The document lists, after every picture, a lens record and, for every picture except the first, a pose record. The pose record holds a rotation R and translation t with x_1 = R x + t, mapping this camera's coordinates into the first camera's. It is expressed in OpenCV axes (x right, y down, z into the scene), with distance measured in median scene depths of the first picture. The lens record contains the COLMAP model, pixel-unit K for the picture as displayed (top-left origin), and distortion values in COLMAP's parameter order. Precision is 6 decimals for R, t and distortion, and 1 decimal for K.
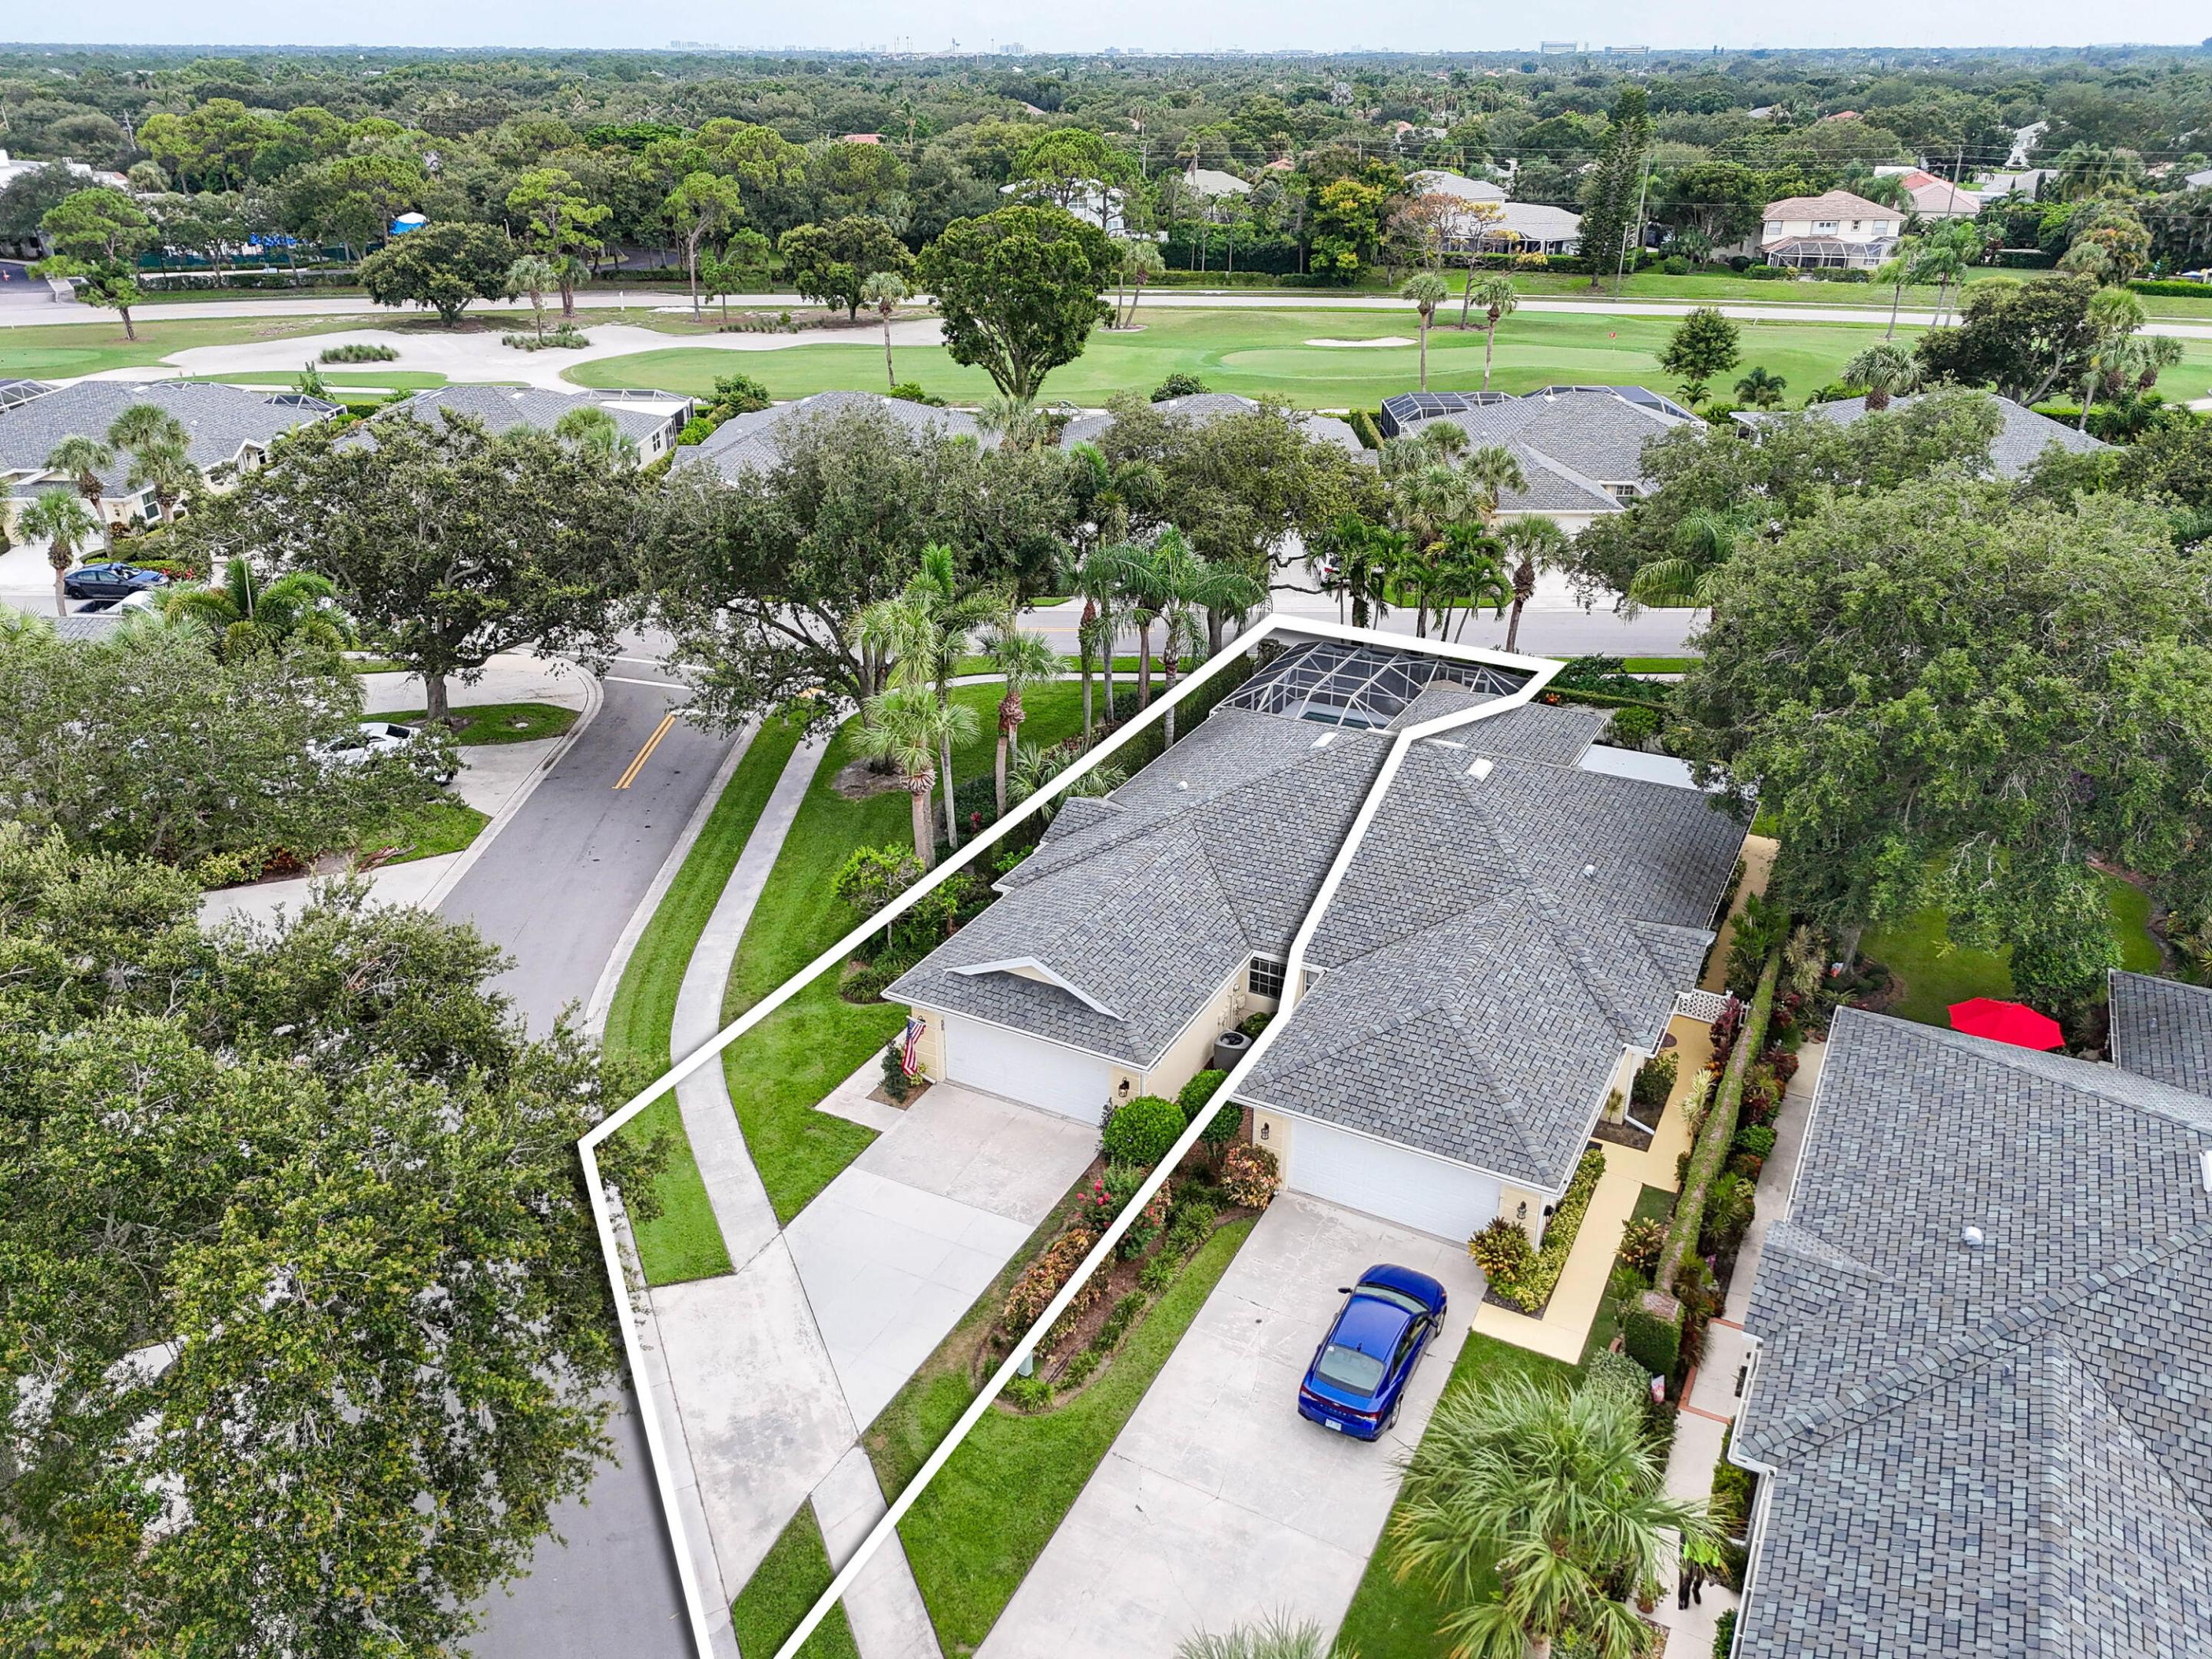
lens RADIAL K [[1591.2, 0, 1106.0], [0, 1591.2, 829.5], [0, 0, 1]] dist [0.104110, 0.000256]
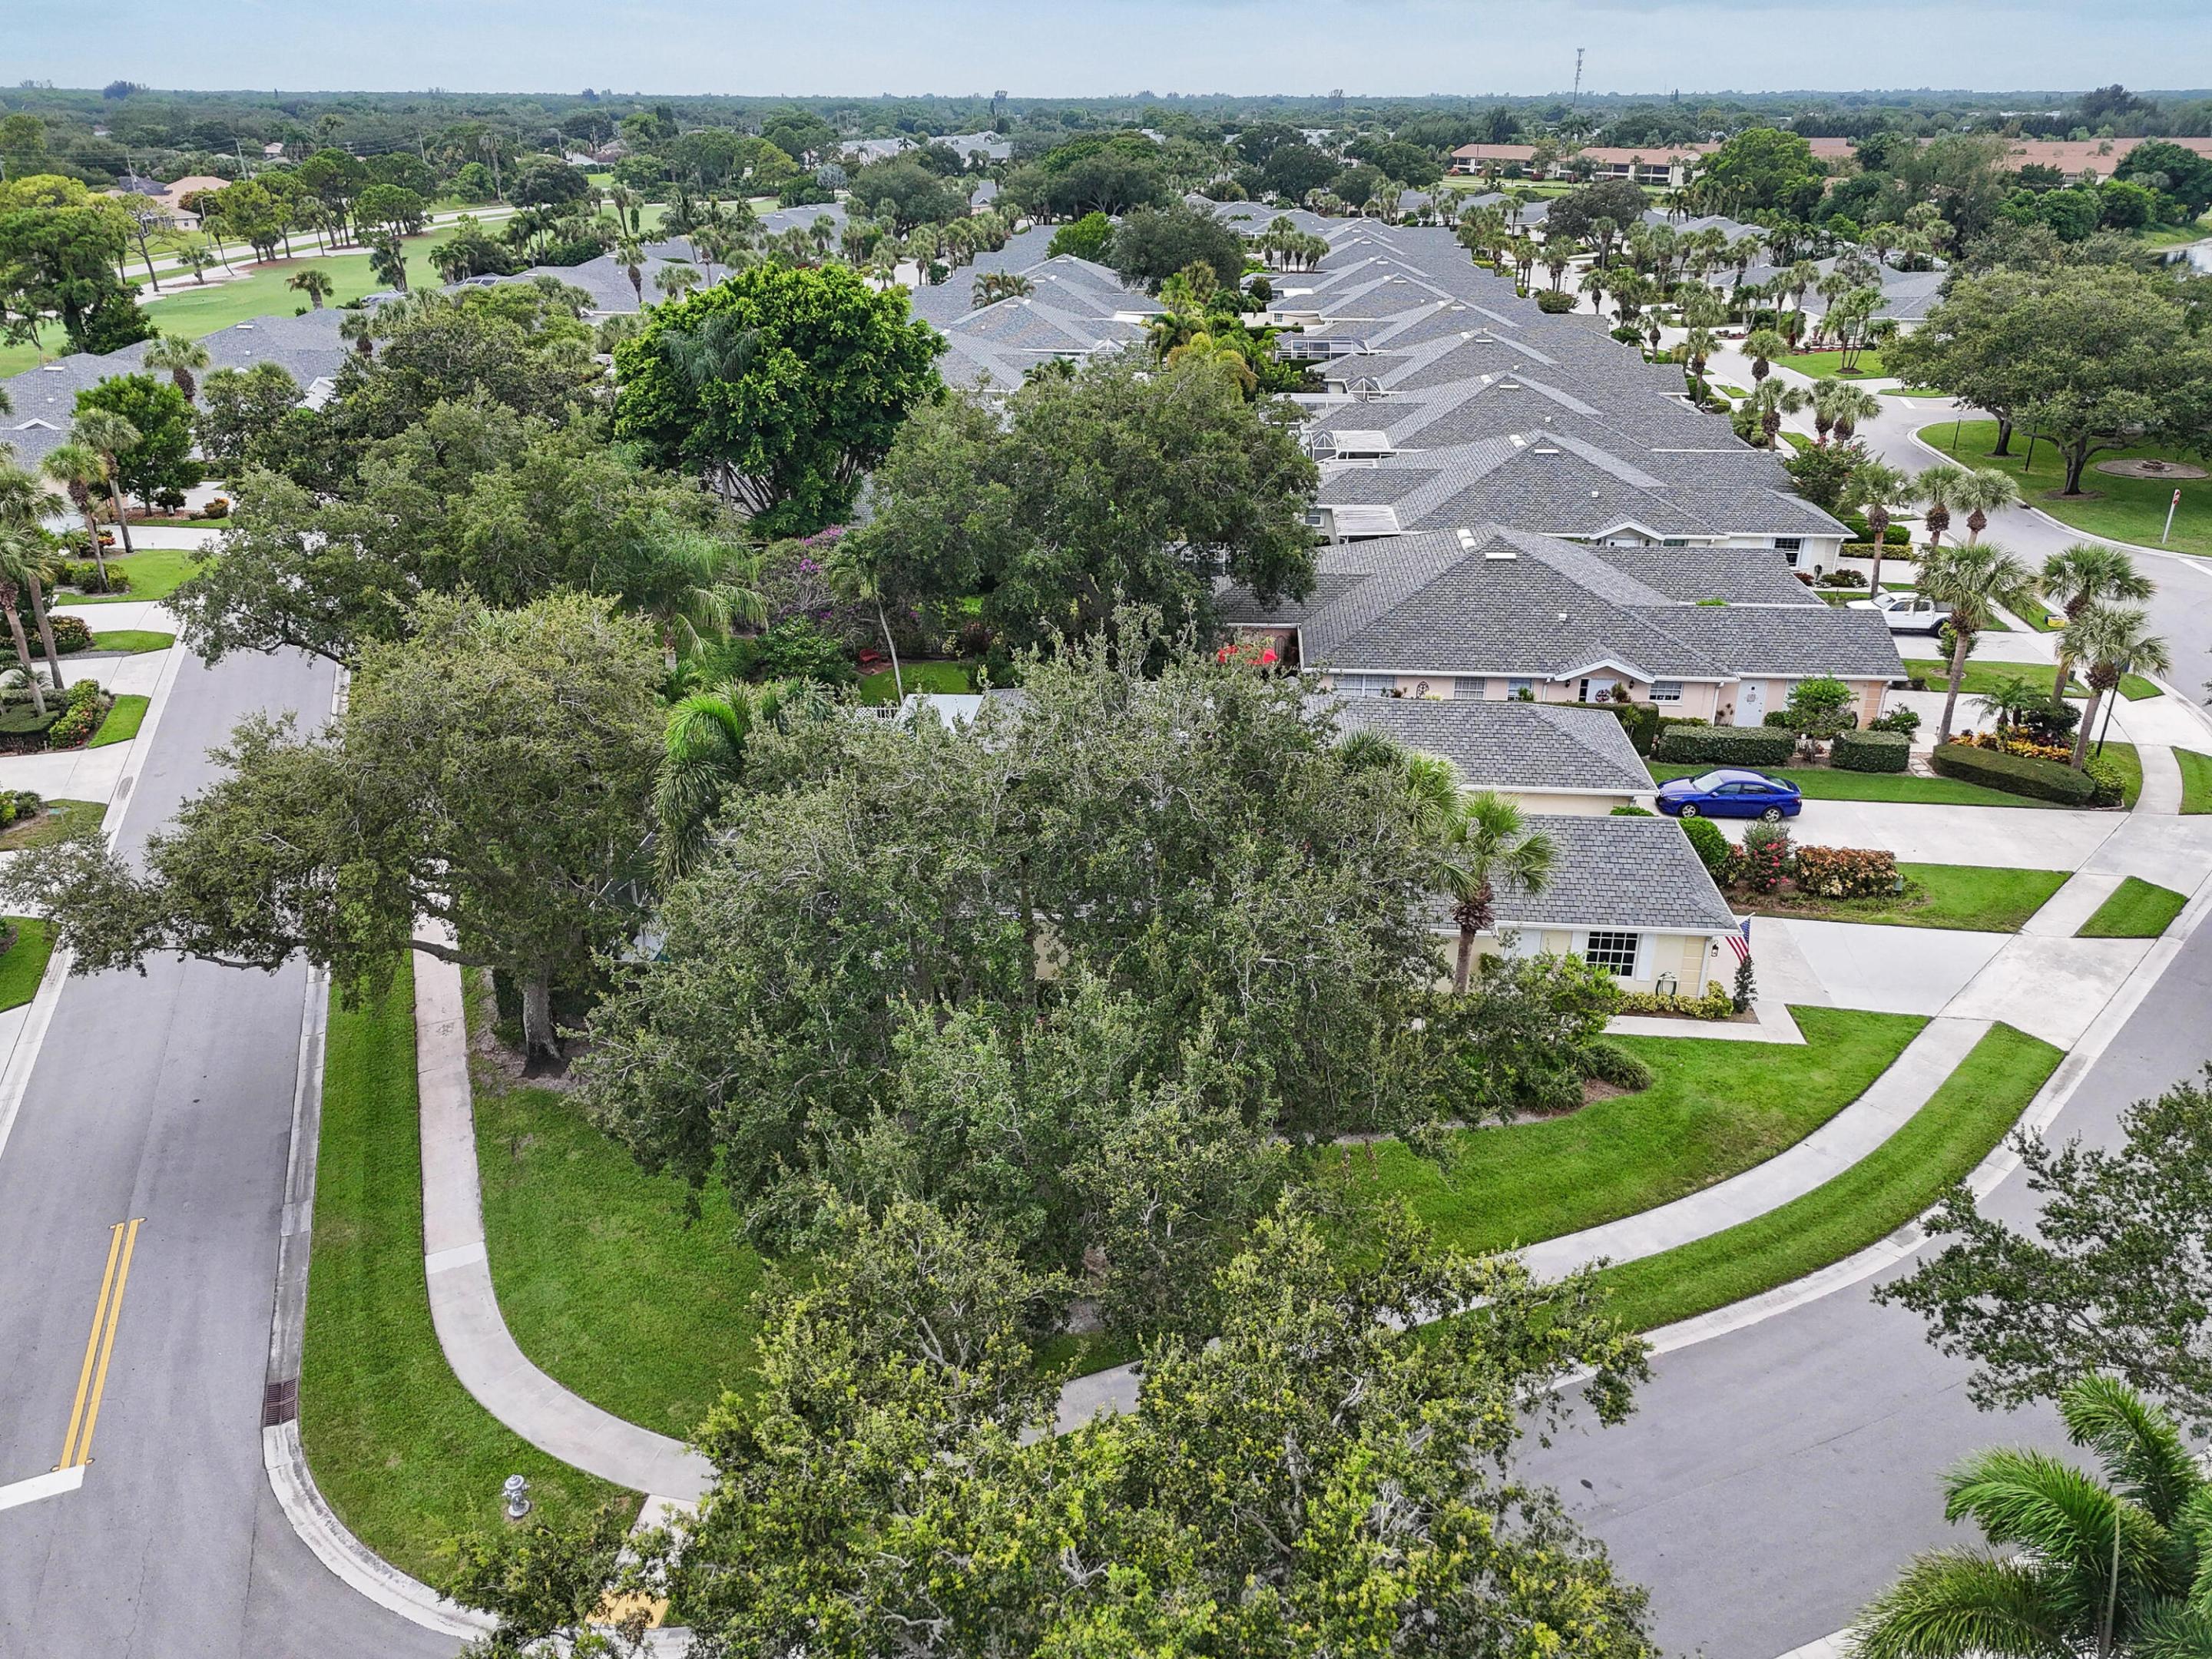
lens RADIAL K [[1656.0, 0, 1106.0], [0, 1656.0, 829.5], [0, 0, 1]] dist [0.075123, -0.001575]
pose [[-0.395258, -0.377565, 0.837386, -0.957931], [0.388735, 0.757207, 0.524903, -0.756509], [-0.832259, 0.532994, -0.152519, 1.636075]]
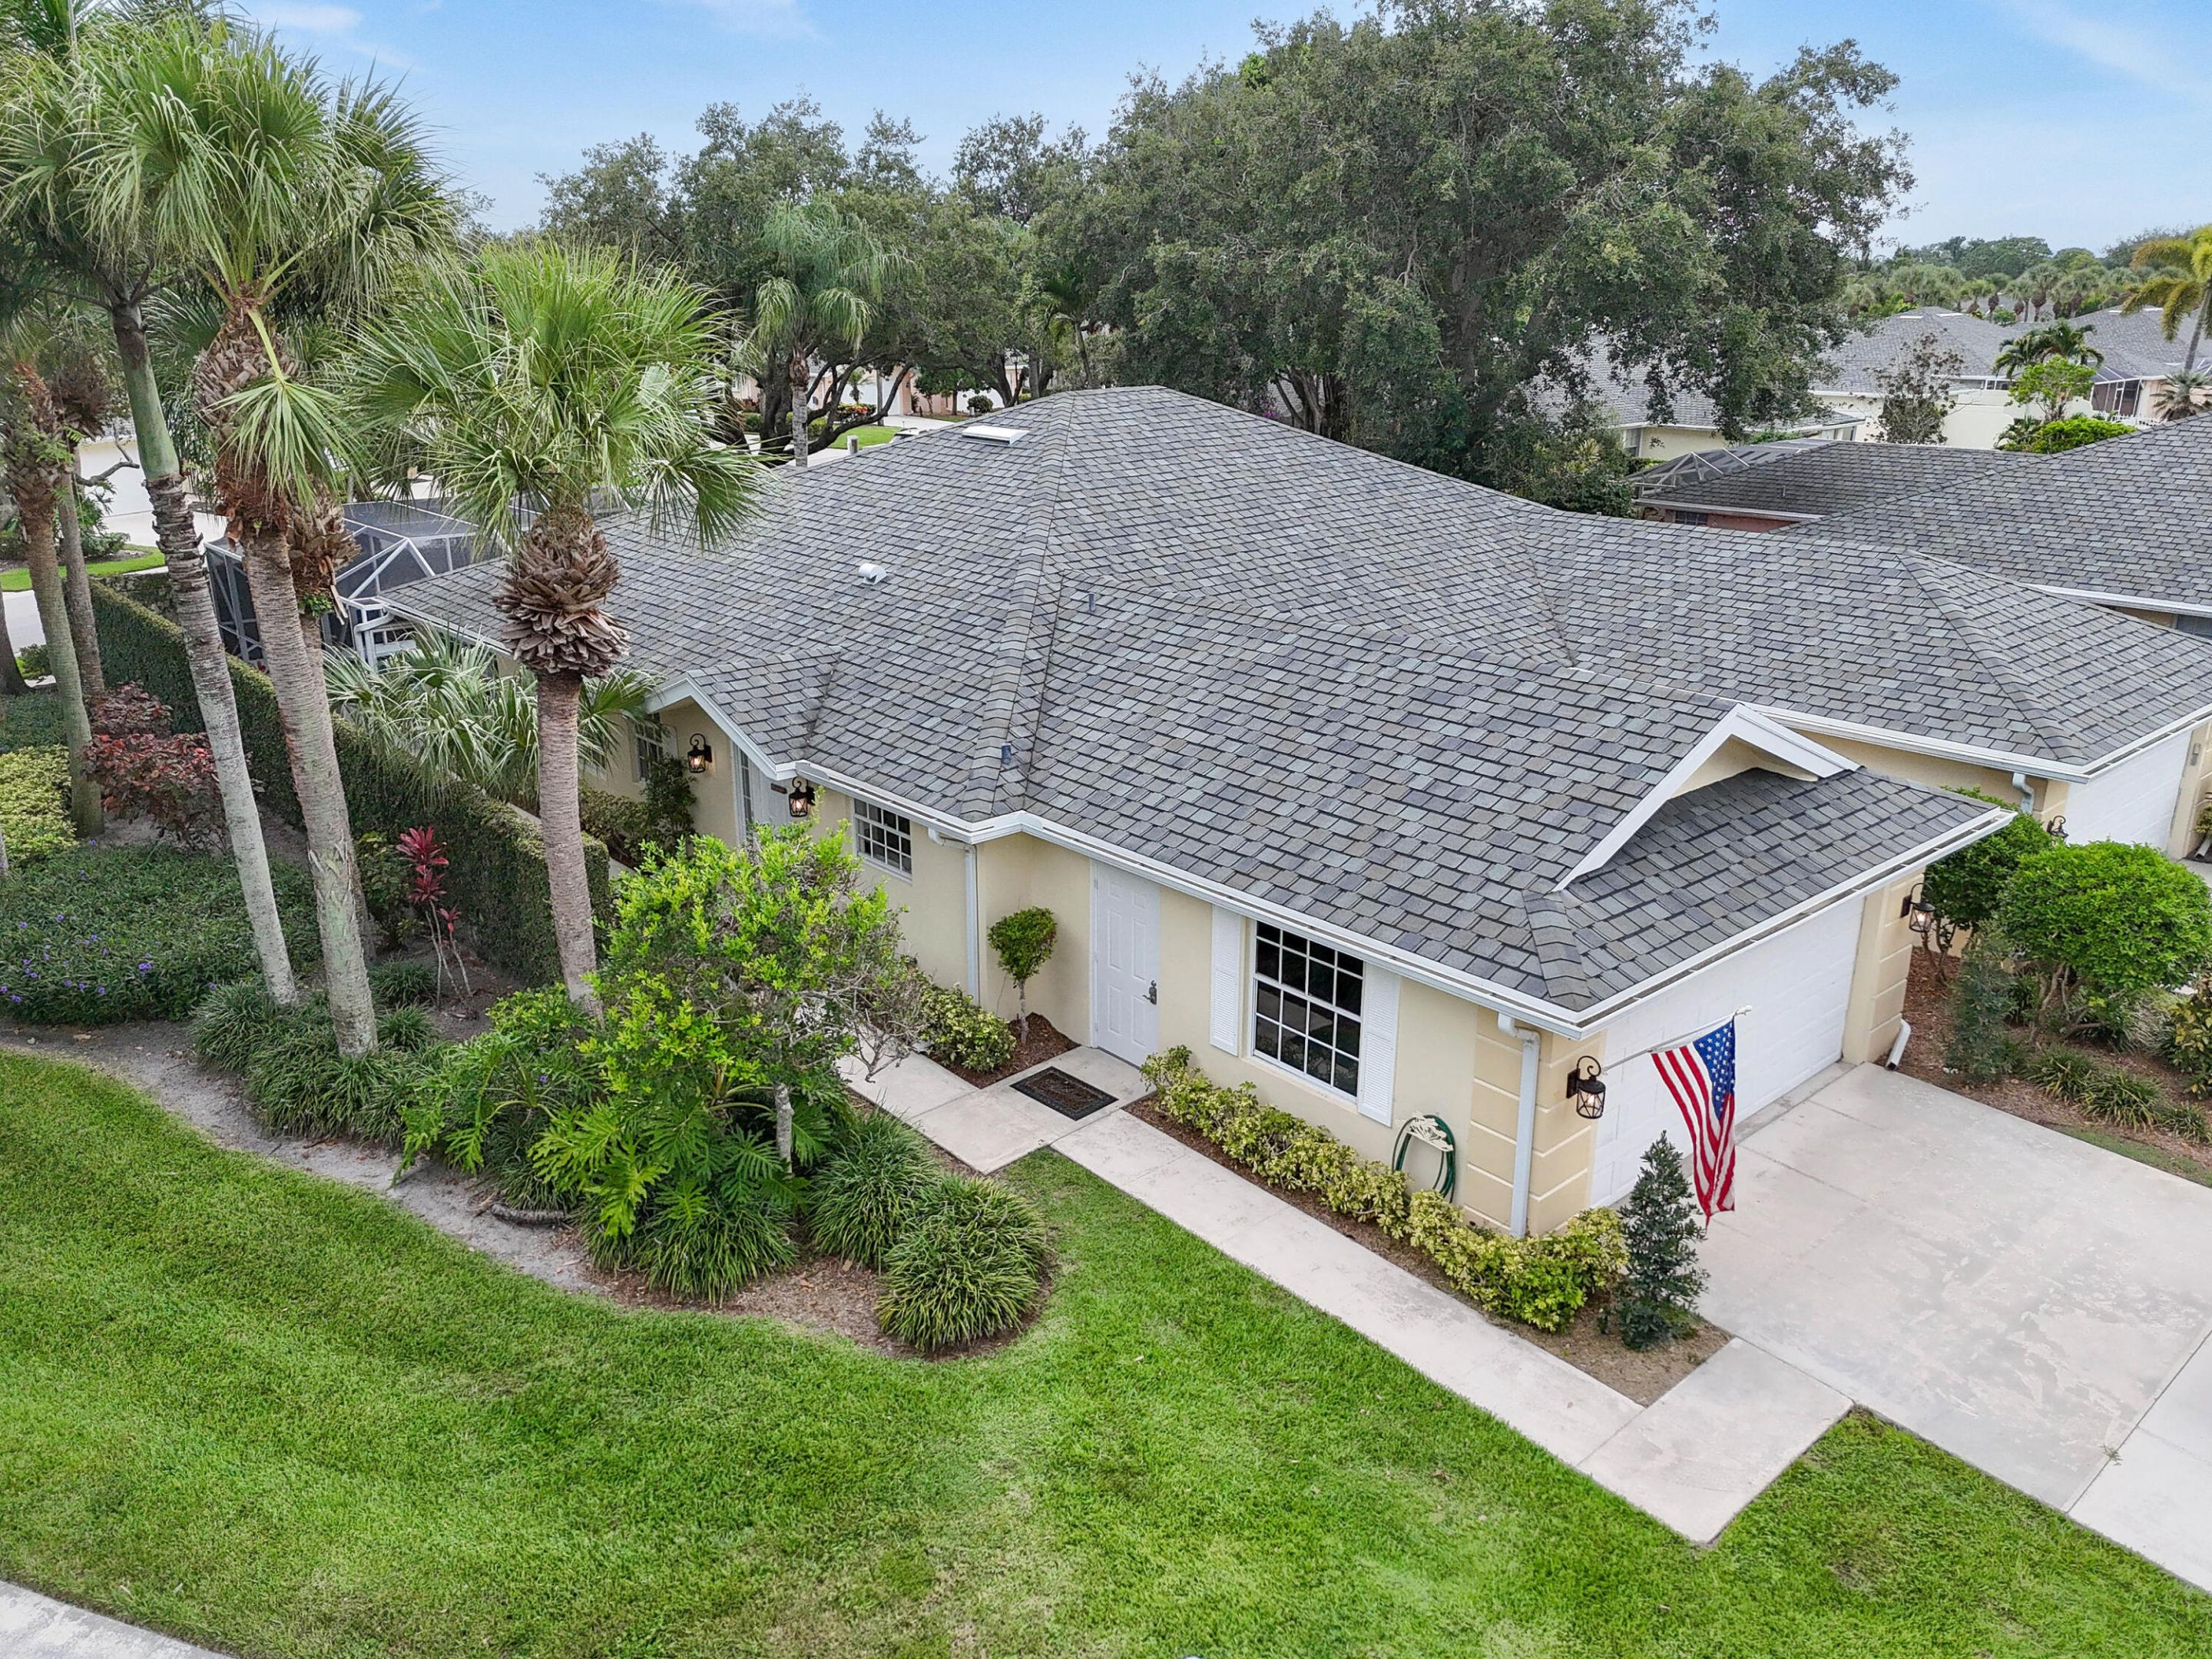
lens RADIAL K [[1642.5, 0, 1098.6], [0, 1642.5, 828.8], [0, 0, 1]] dist [0.046947, -0.000118]
pose [[0.350184, -0.302640, 0.886442, -0.463857], [0.401373, 0.903561, 0.149924, -0.007384], [-0.846328, 0.303293, 0.437884, 1.034475]]
